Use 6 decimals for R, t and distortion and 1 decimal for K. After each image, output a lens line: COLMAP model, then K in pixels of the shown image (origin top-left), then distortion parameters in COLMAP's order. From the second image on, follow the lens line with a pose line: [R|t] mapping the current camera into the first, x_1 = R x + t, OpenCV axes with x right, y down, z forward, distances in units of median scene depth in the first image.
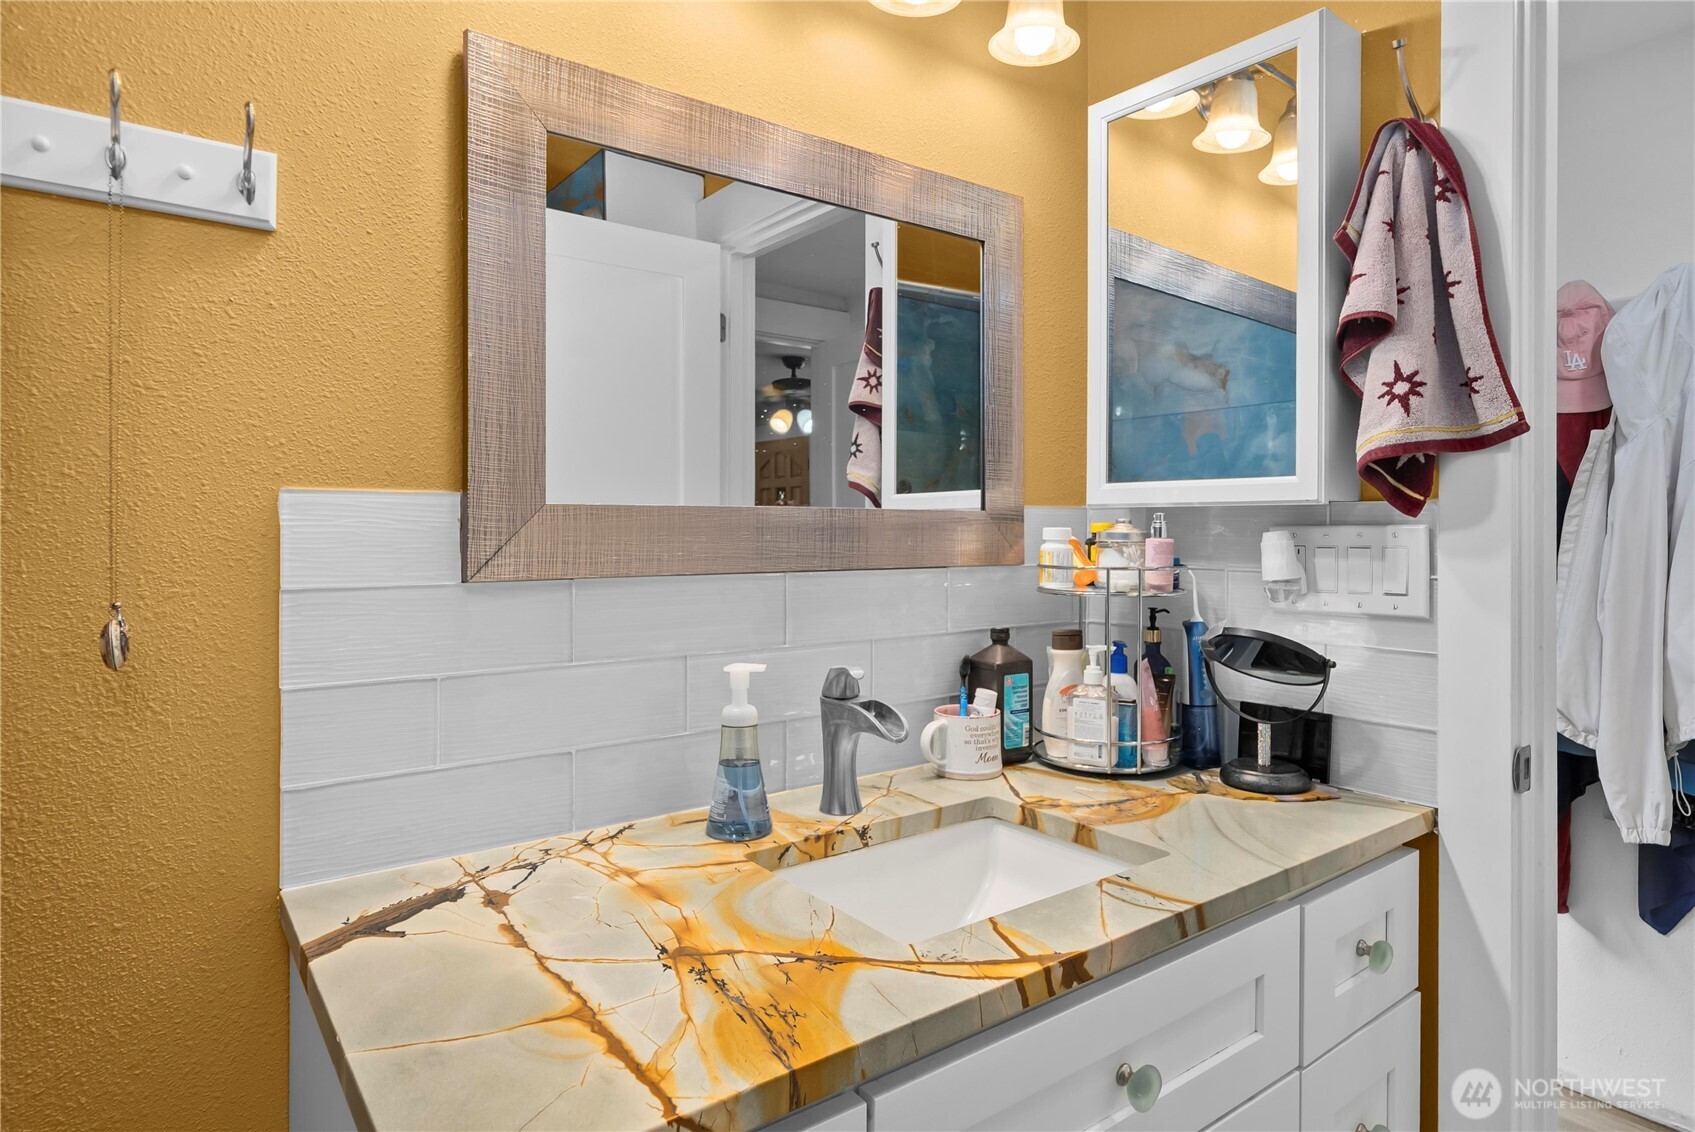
lens RADIAL K [[958.4, 0, 850.9], [0, 958.4, 535.0], [0, 0, 1]] dist [0.001919, 0.000373]
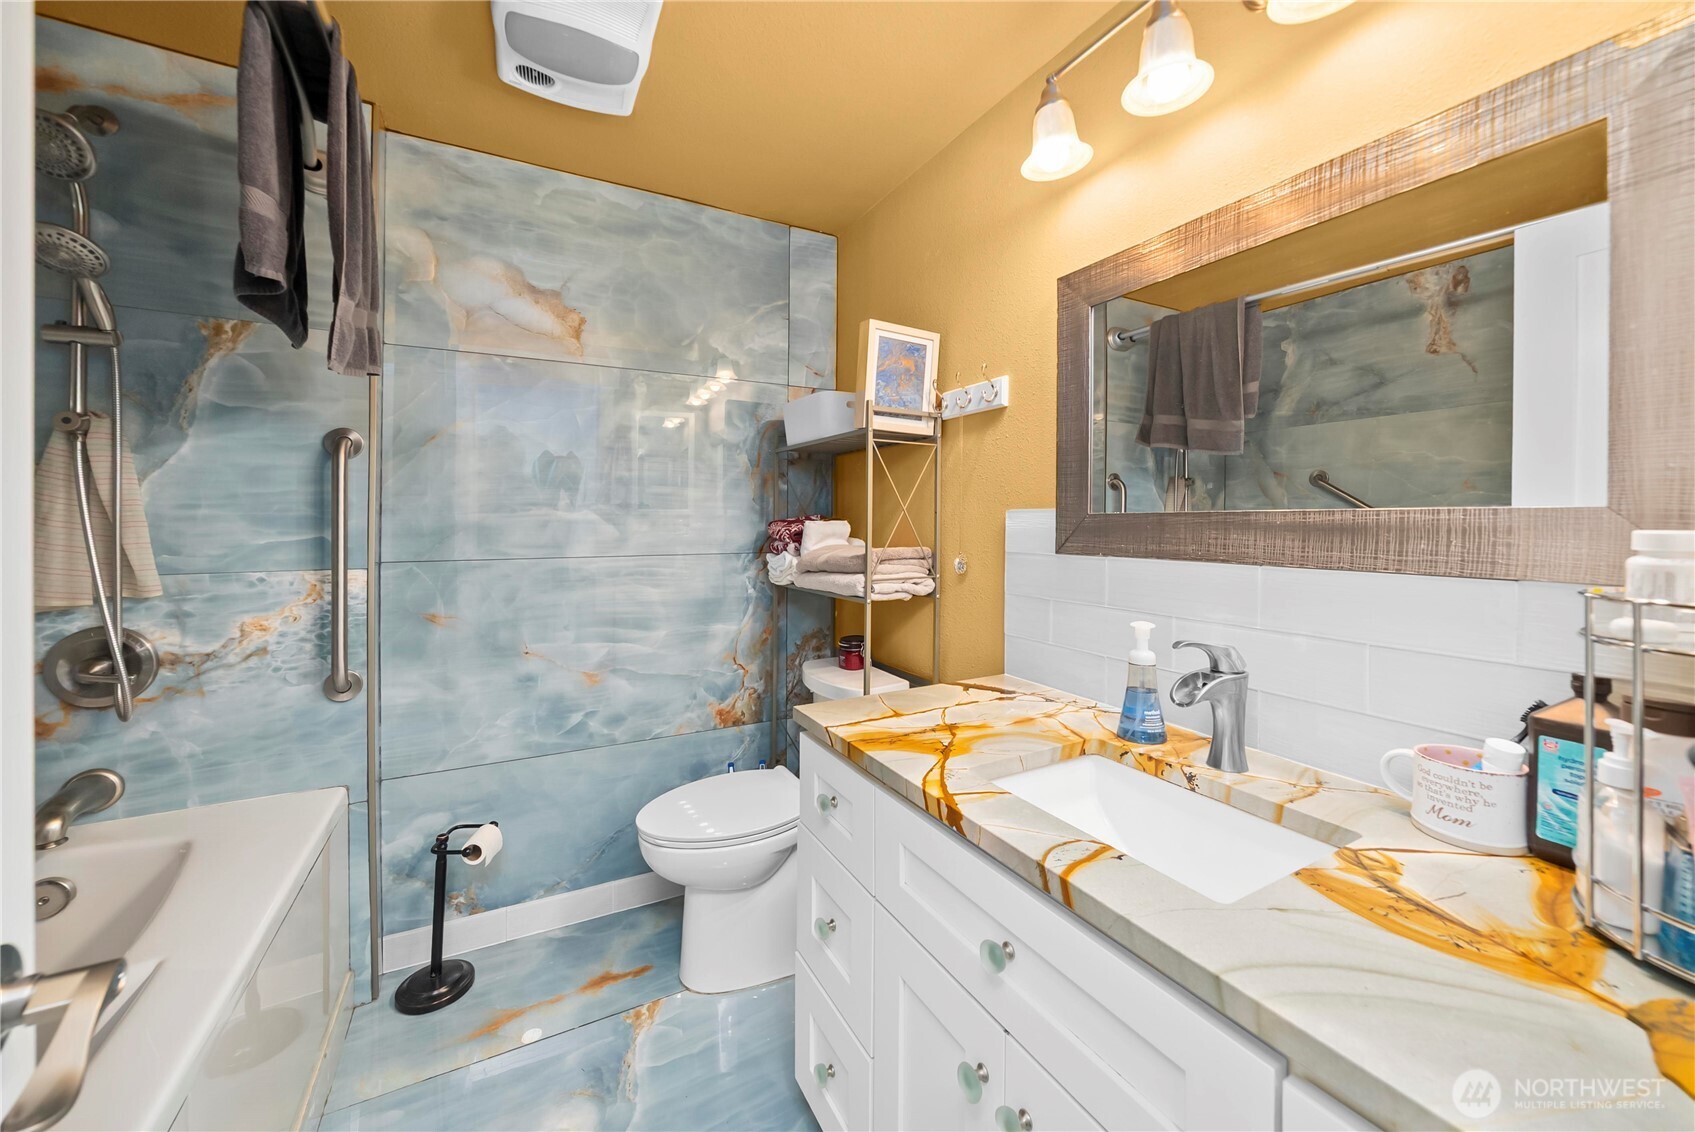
lens RADIAL K [[643.1, 0, 849.7], [0, 643.1, 531.1], [0, 0, 1]] dist [0.000129, -0.000040]
pose [[-0.153140, 0.009329, -0.988160, 1.106066], [-0.009809, 0.999892, 0.010960, -0.011669], [0.988156, 0.011371, -0.153032, 0.861923]]
